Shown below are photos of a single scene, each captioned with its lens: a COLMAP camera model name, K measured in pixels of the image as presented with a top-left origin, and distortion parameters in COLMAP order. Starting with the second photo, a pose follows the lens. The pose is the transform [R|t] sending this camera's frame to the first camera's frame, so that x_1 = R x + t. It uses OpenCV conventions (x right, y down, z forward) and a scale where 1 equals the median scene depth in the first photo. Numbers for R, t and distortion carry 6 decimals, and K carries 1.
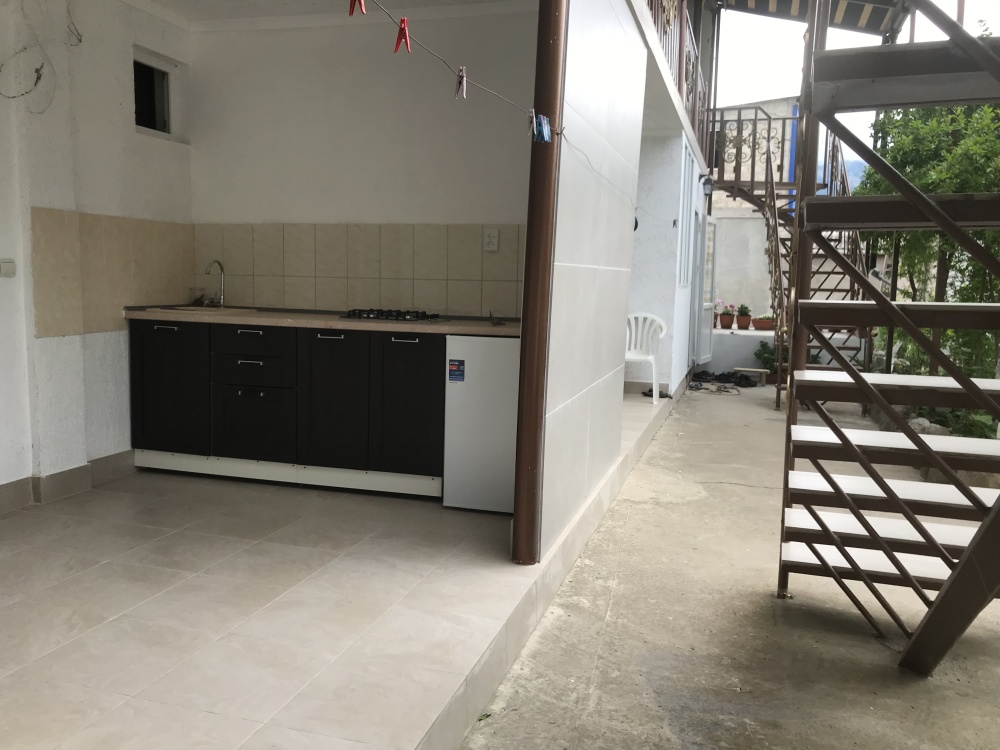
lens RADIAL K [[823.2, 0, 498.3], [0, 823.2, 367.0], [0, 0, 1]] dist [0.027728, -0.024147]
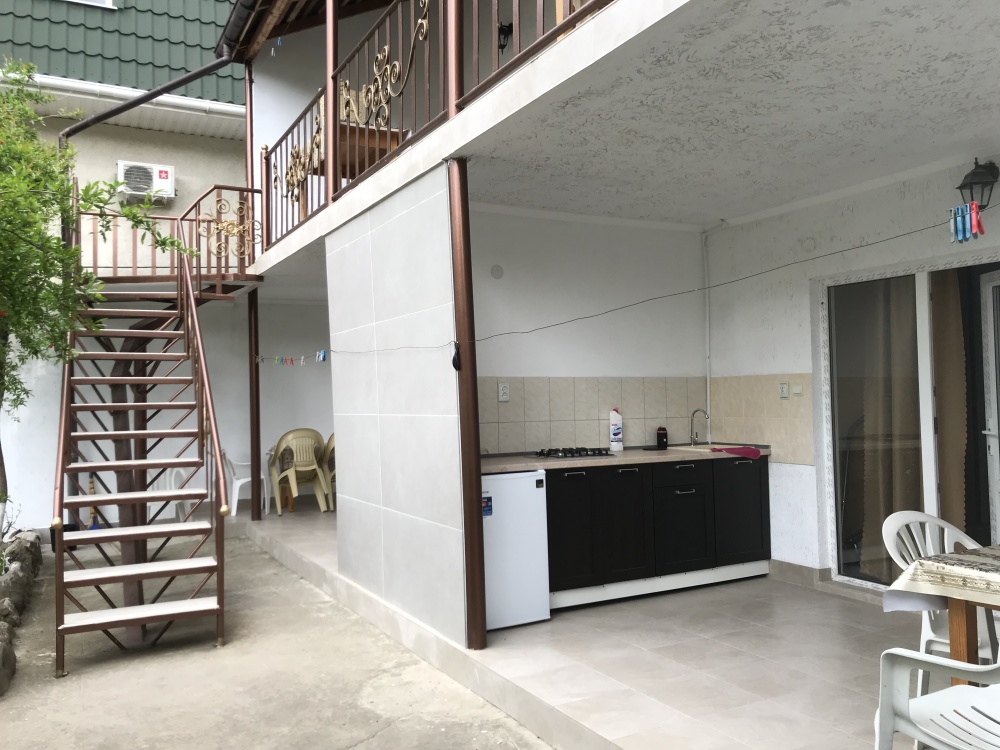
lens RADIAL K [[823.2, 0, 498.3], [0, 823.2, 367.0], [0, 0, 1]] dist [0.027728, -0.024147]
pose [[-0.704049, -0.031484, -0.709453, 0.863406], [-0.068984, 0.997324, 0.024200, -0.229908], [0.706793, 0.065979, -0.704337, 1.926083]]
